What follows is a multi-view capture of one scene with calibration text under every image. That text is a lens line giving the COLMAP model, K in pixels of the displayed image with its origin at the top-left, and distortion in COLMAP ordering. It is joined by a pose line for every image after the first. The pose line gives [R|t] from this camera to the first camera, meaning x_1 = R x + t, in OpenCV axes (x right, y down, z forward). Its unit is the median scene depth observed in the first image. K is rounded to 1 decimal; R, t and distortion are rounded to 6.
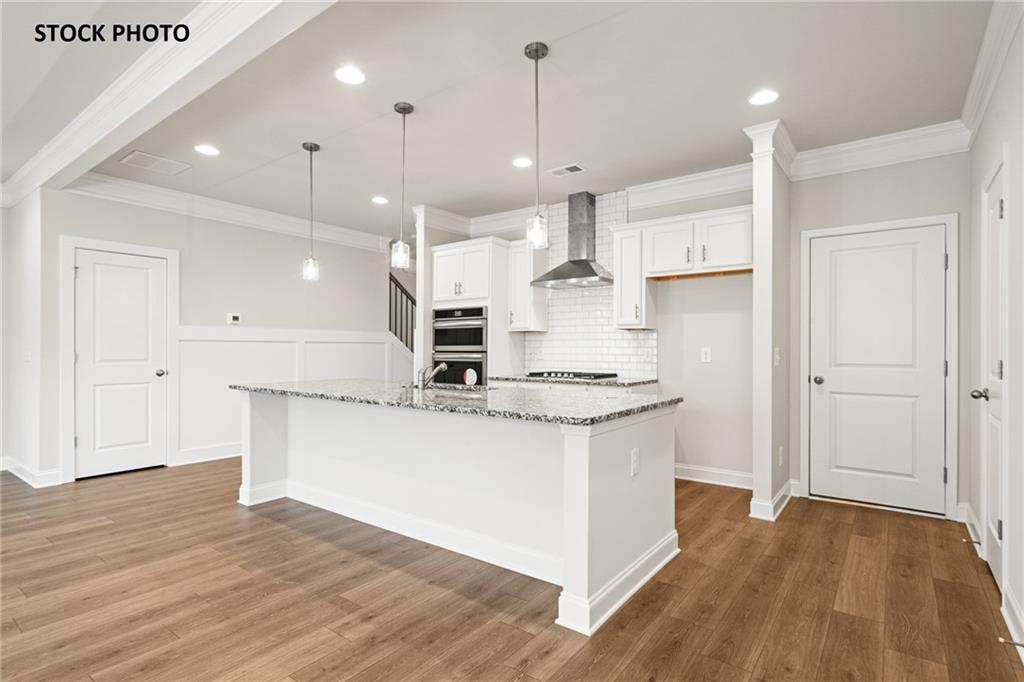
lens RADIAL K [[511.2, 0, 508.7], [0, 511.2, 348.5], [0, 0, 1]] dist [0.002120, 0.000257]
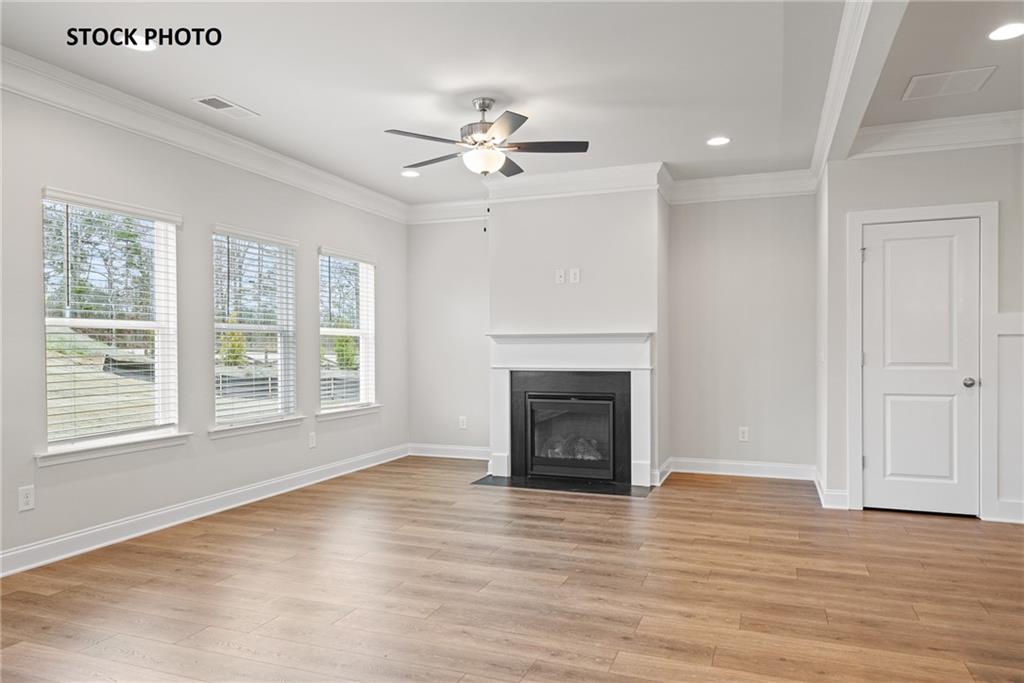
lens RADIAL K [[680.6, 0, 511.7], [0, 680.6, 352.0], [0, 0, 1]] dist [0.007154, 0.000414]
pose [[0.275605, 0.003220, -0.961266, 0.055719], [0.003724, 0.999983, 0.004418, -0.000229], [0.961264, -0.004797, 0.275588, 0.192815]]
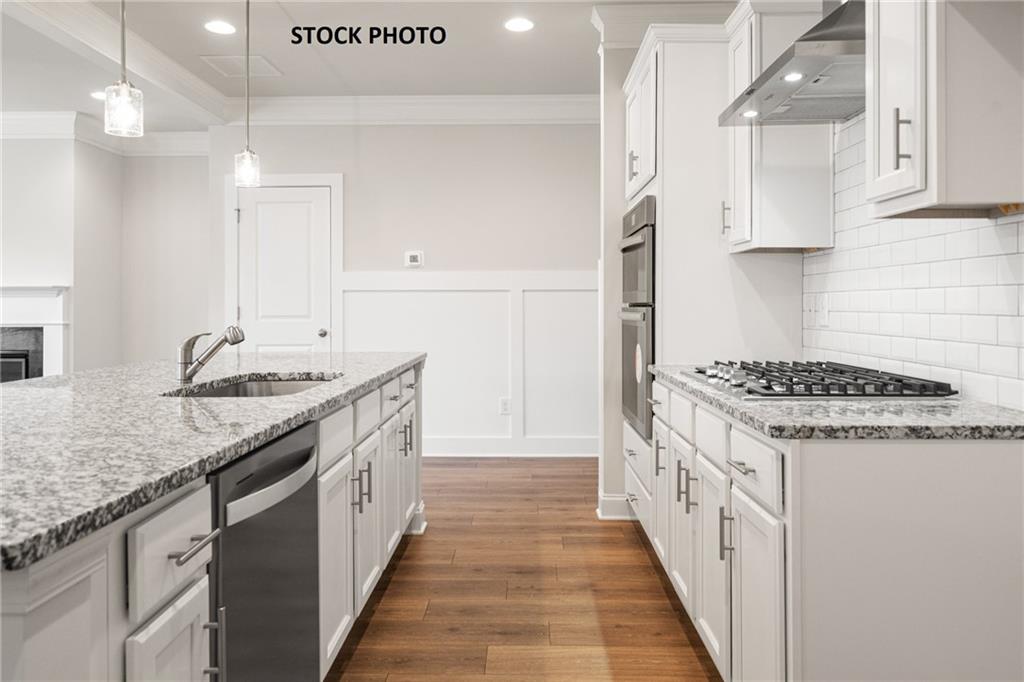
lens RADIAL K [[720.6, 0, 501.9], [0, 720.6, 294.5], [0, 0, 1]] dist [0.007657, 0.003055]
pose [[0.582685, -0.014566, -0.812568, 0.504099], [0.003863, 0.999878, -0.015153, 0.009211], [0.812689, 0.005691, 0.582670, 0.777420]]
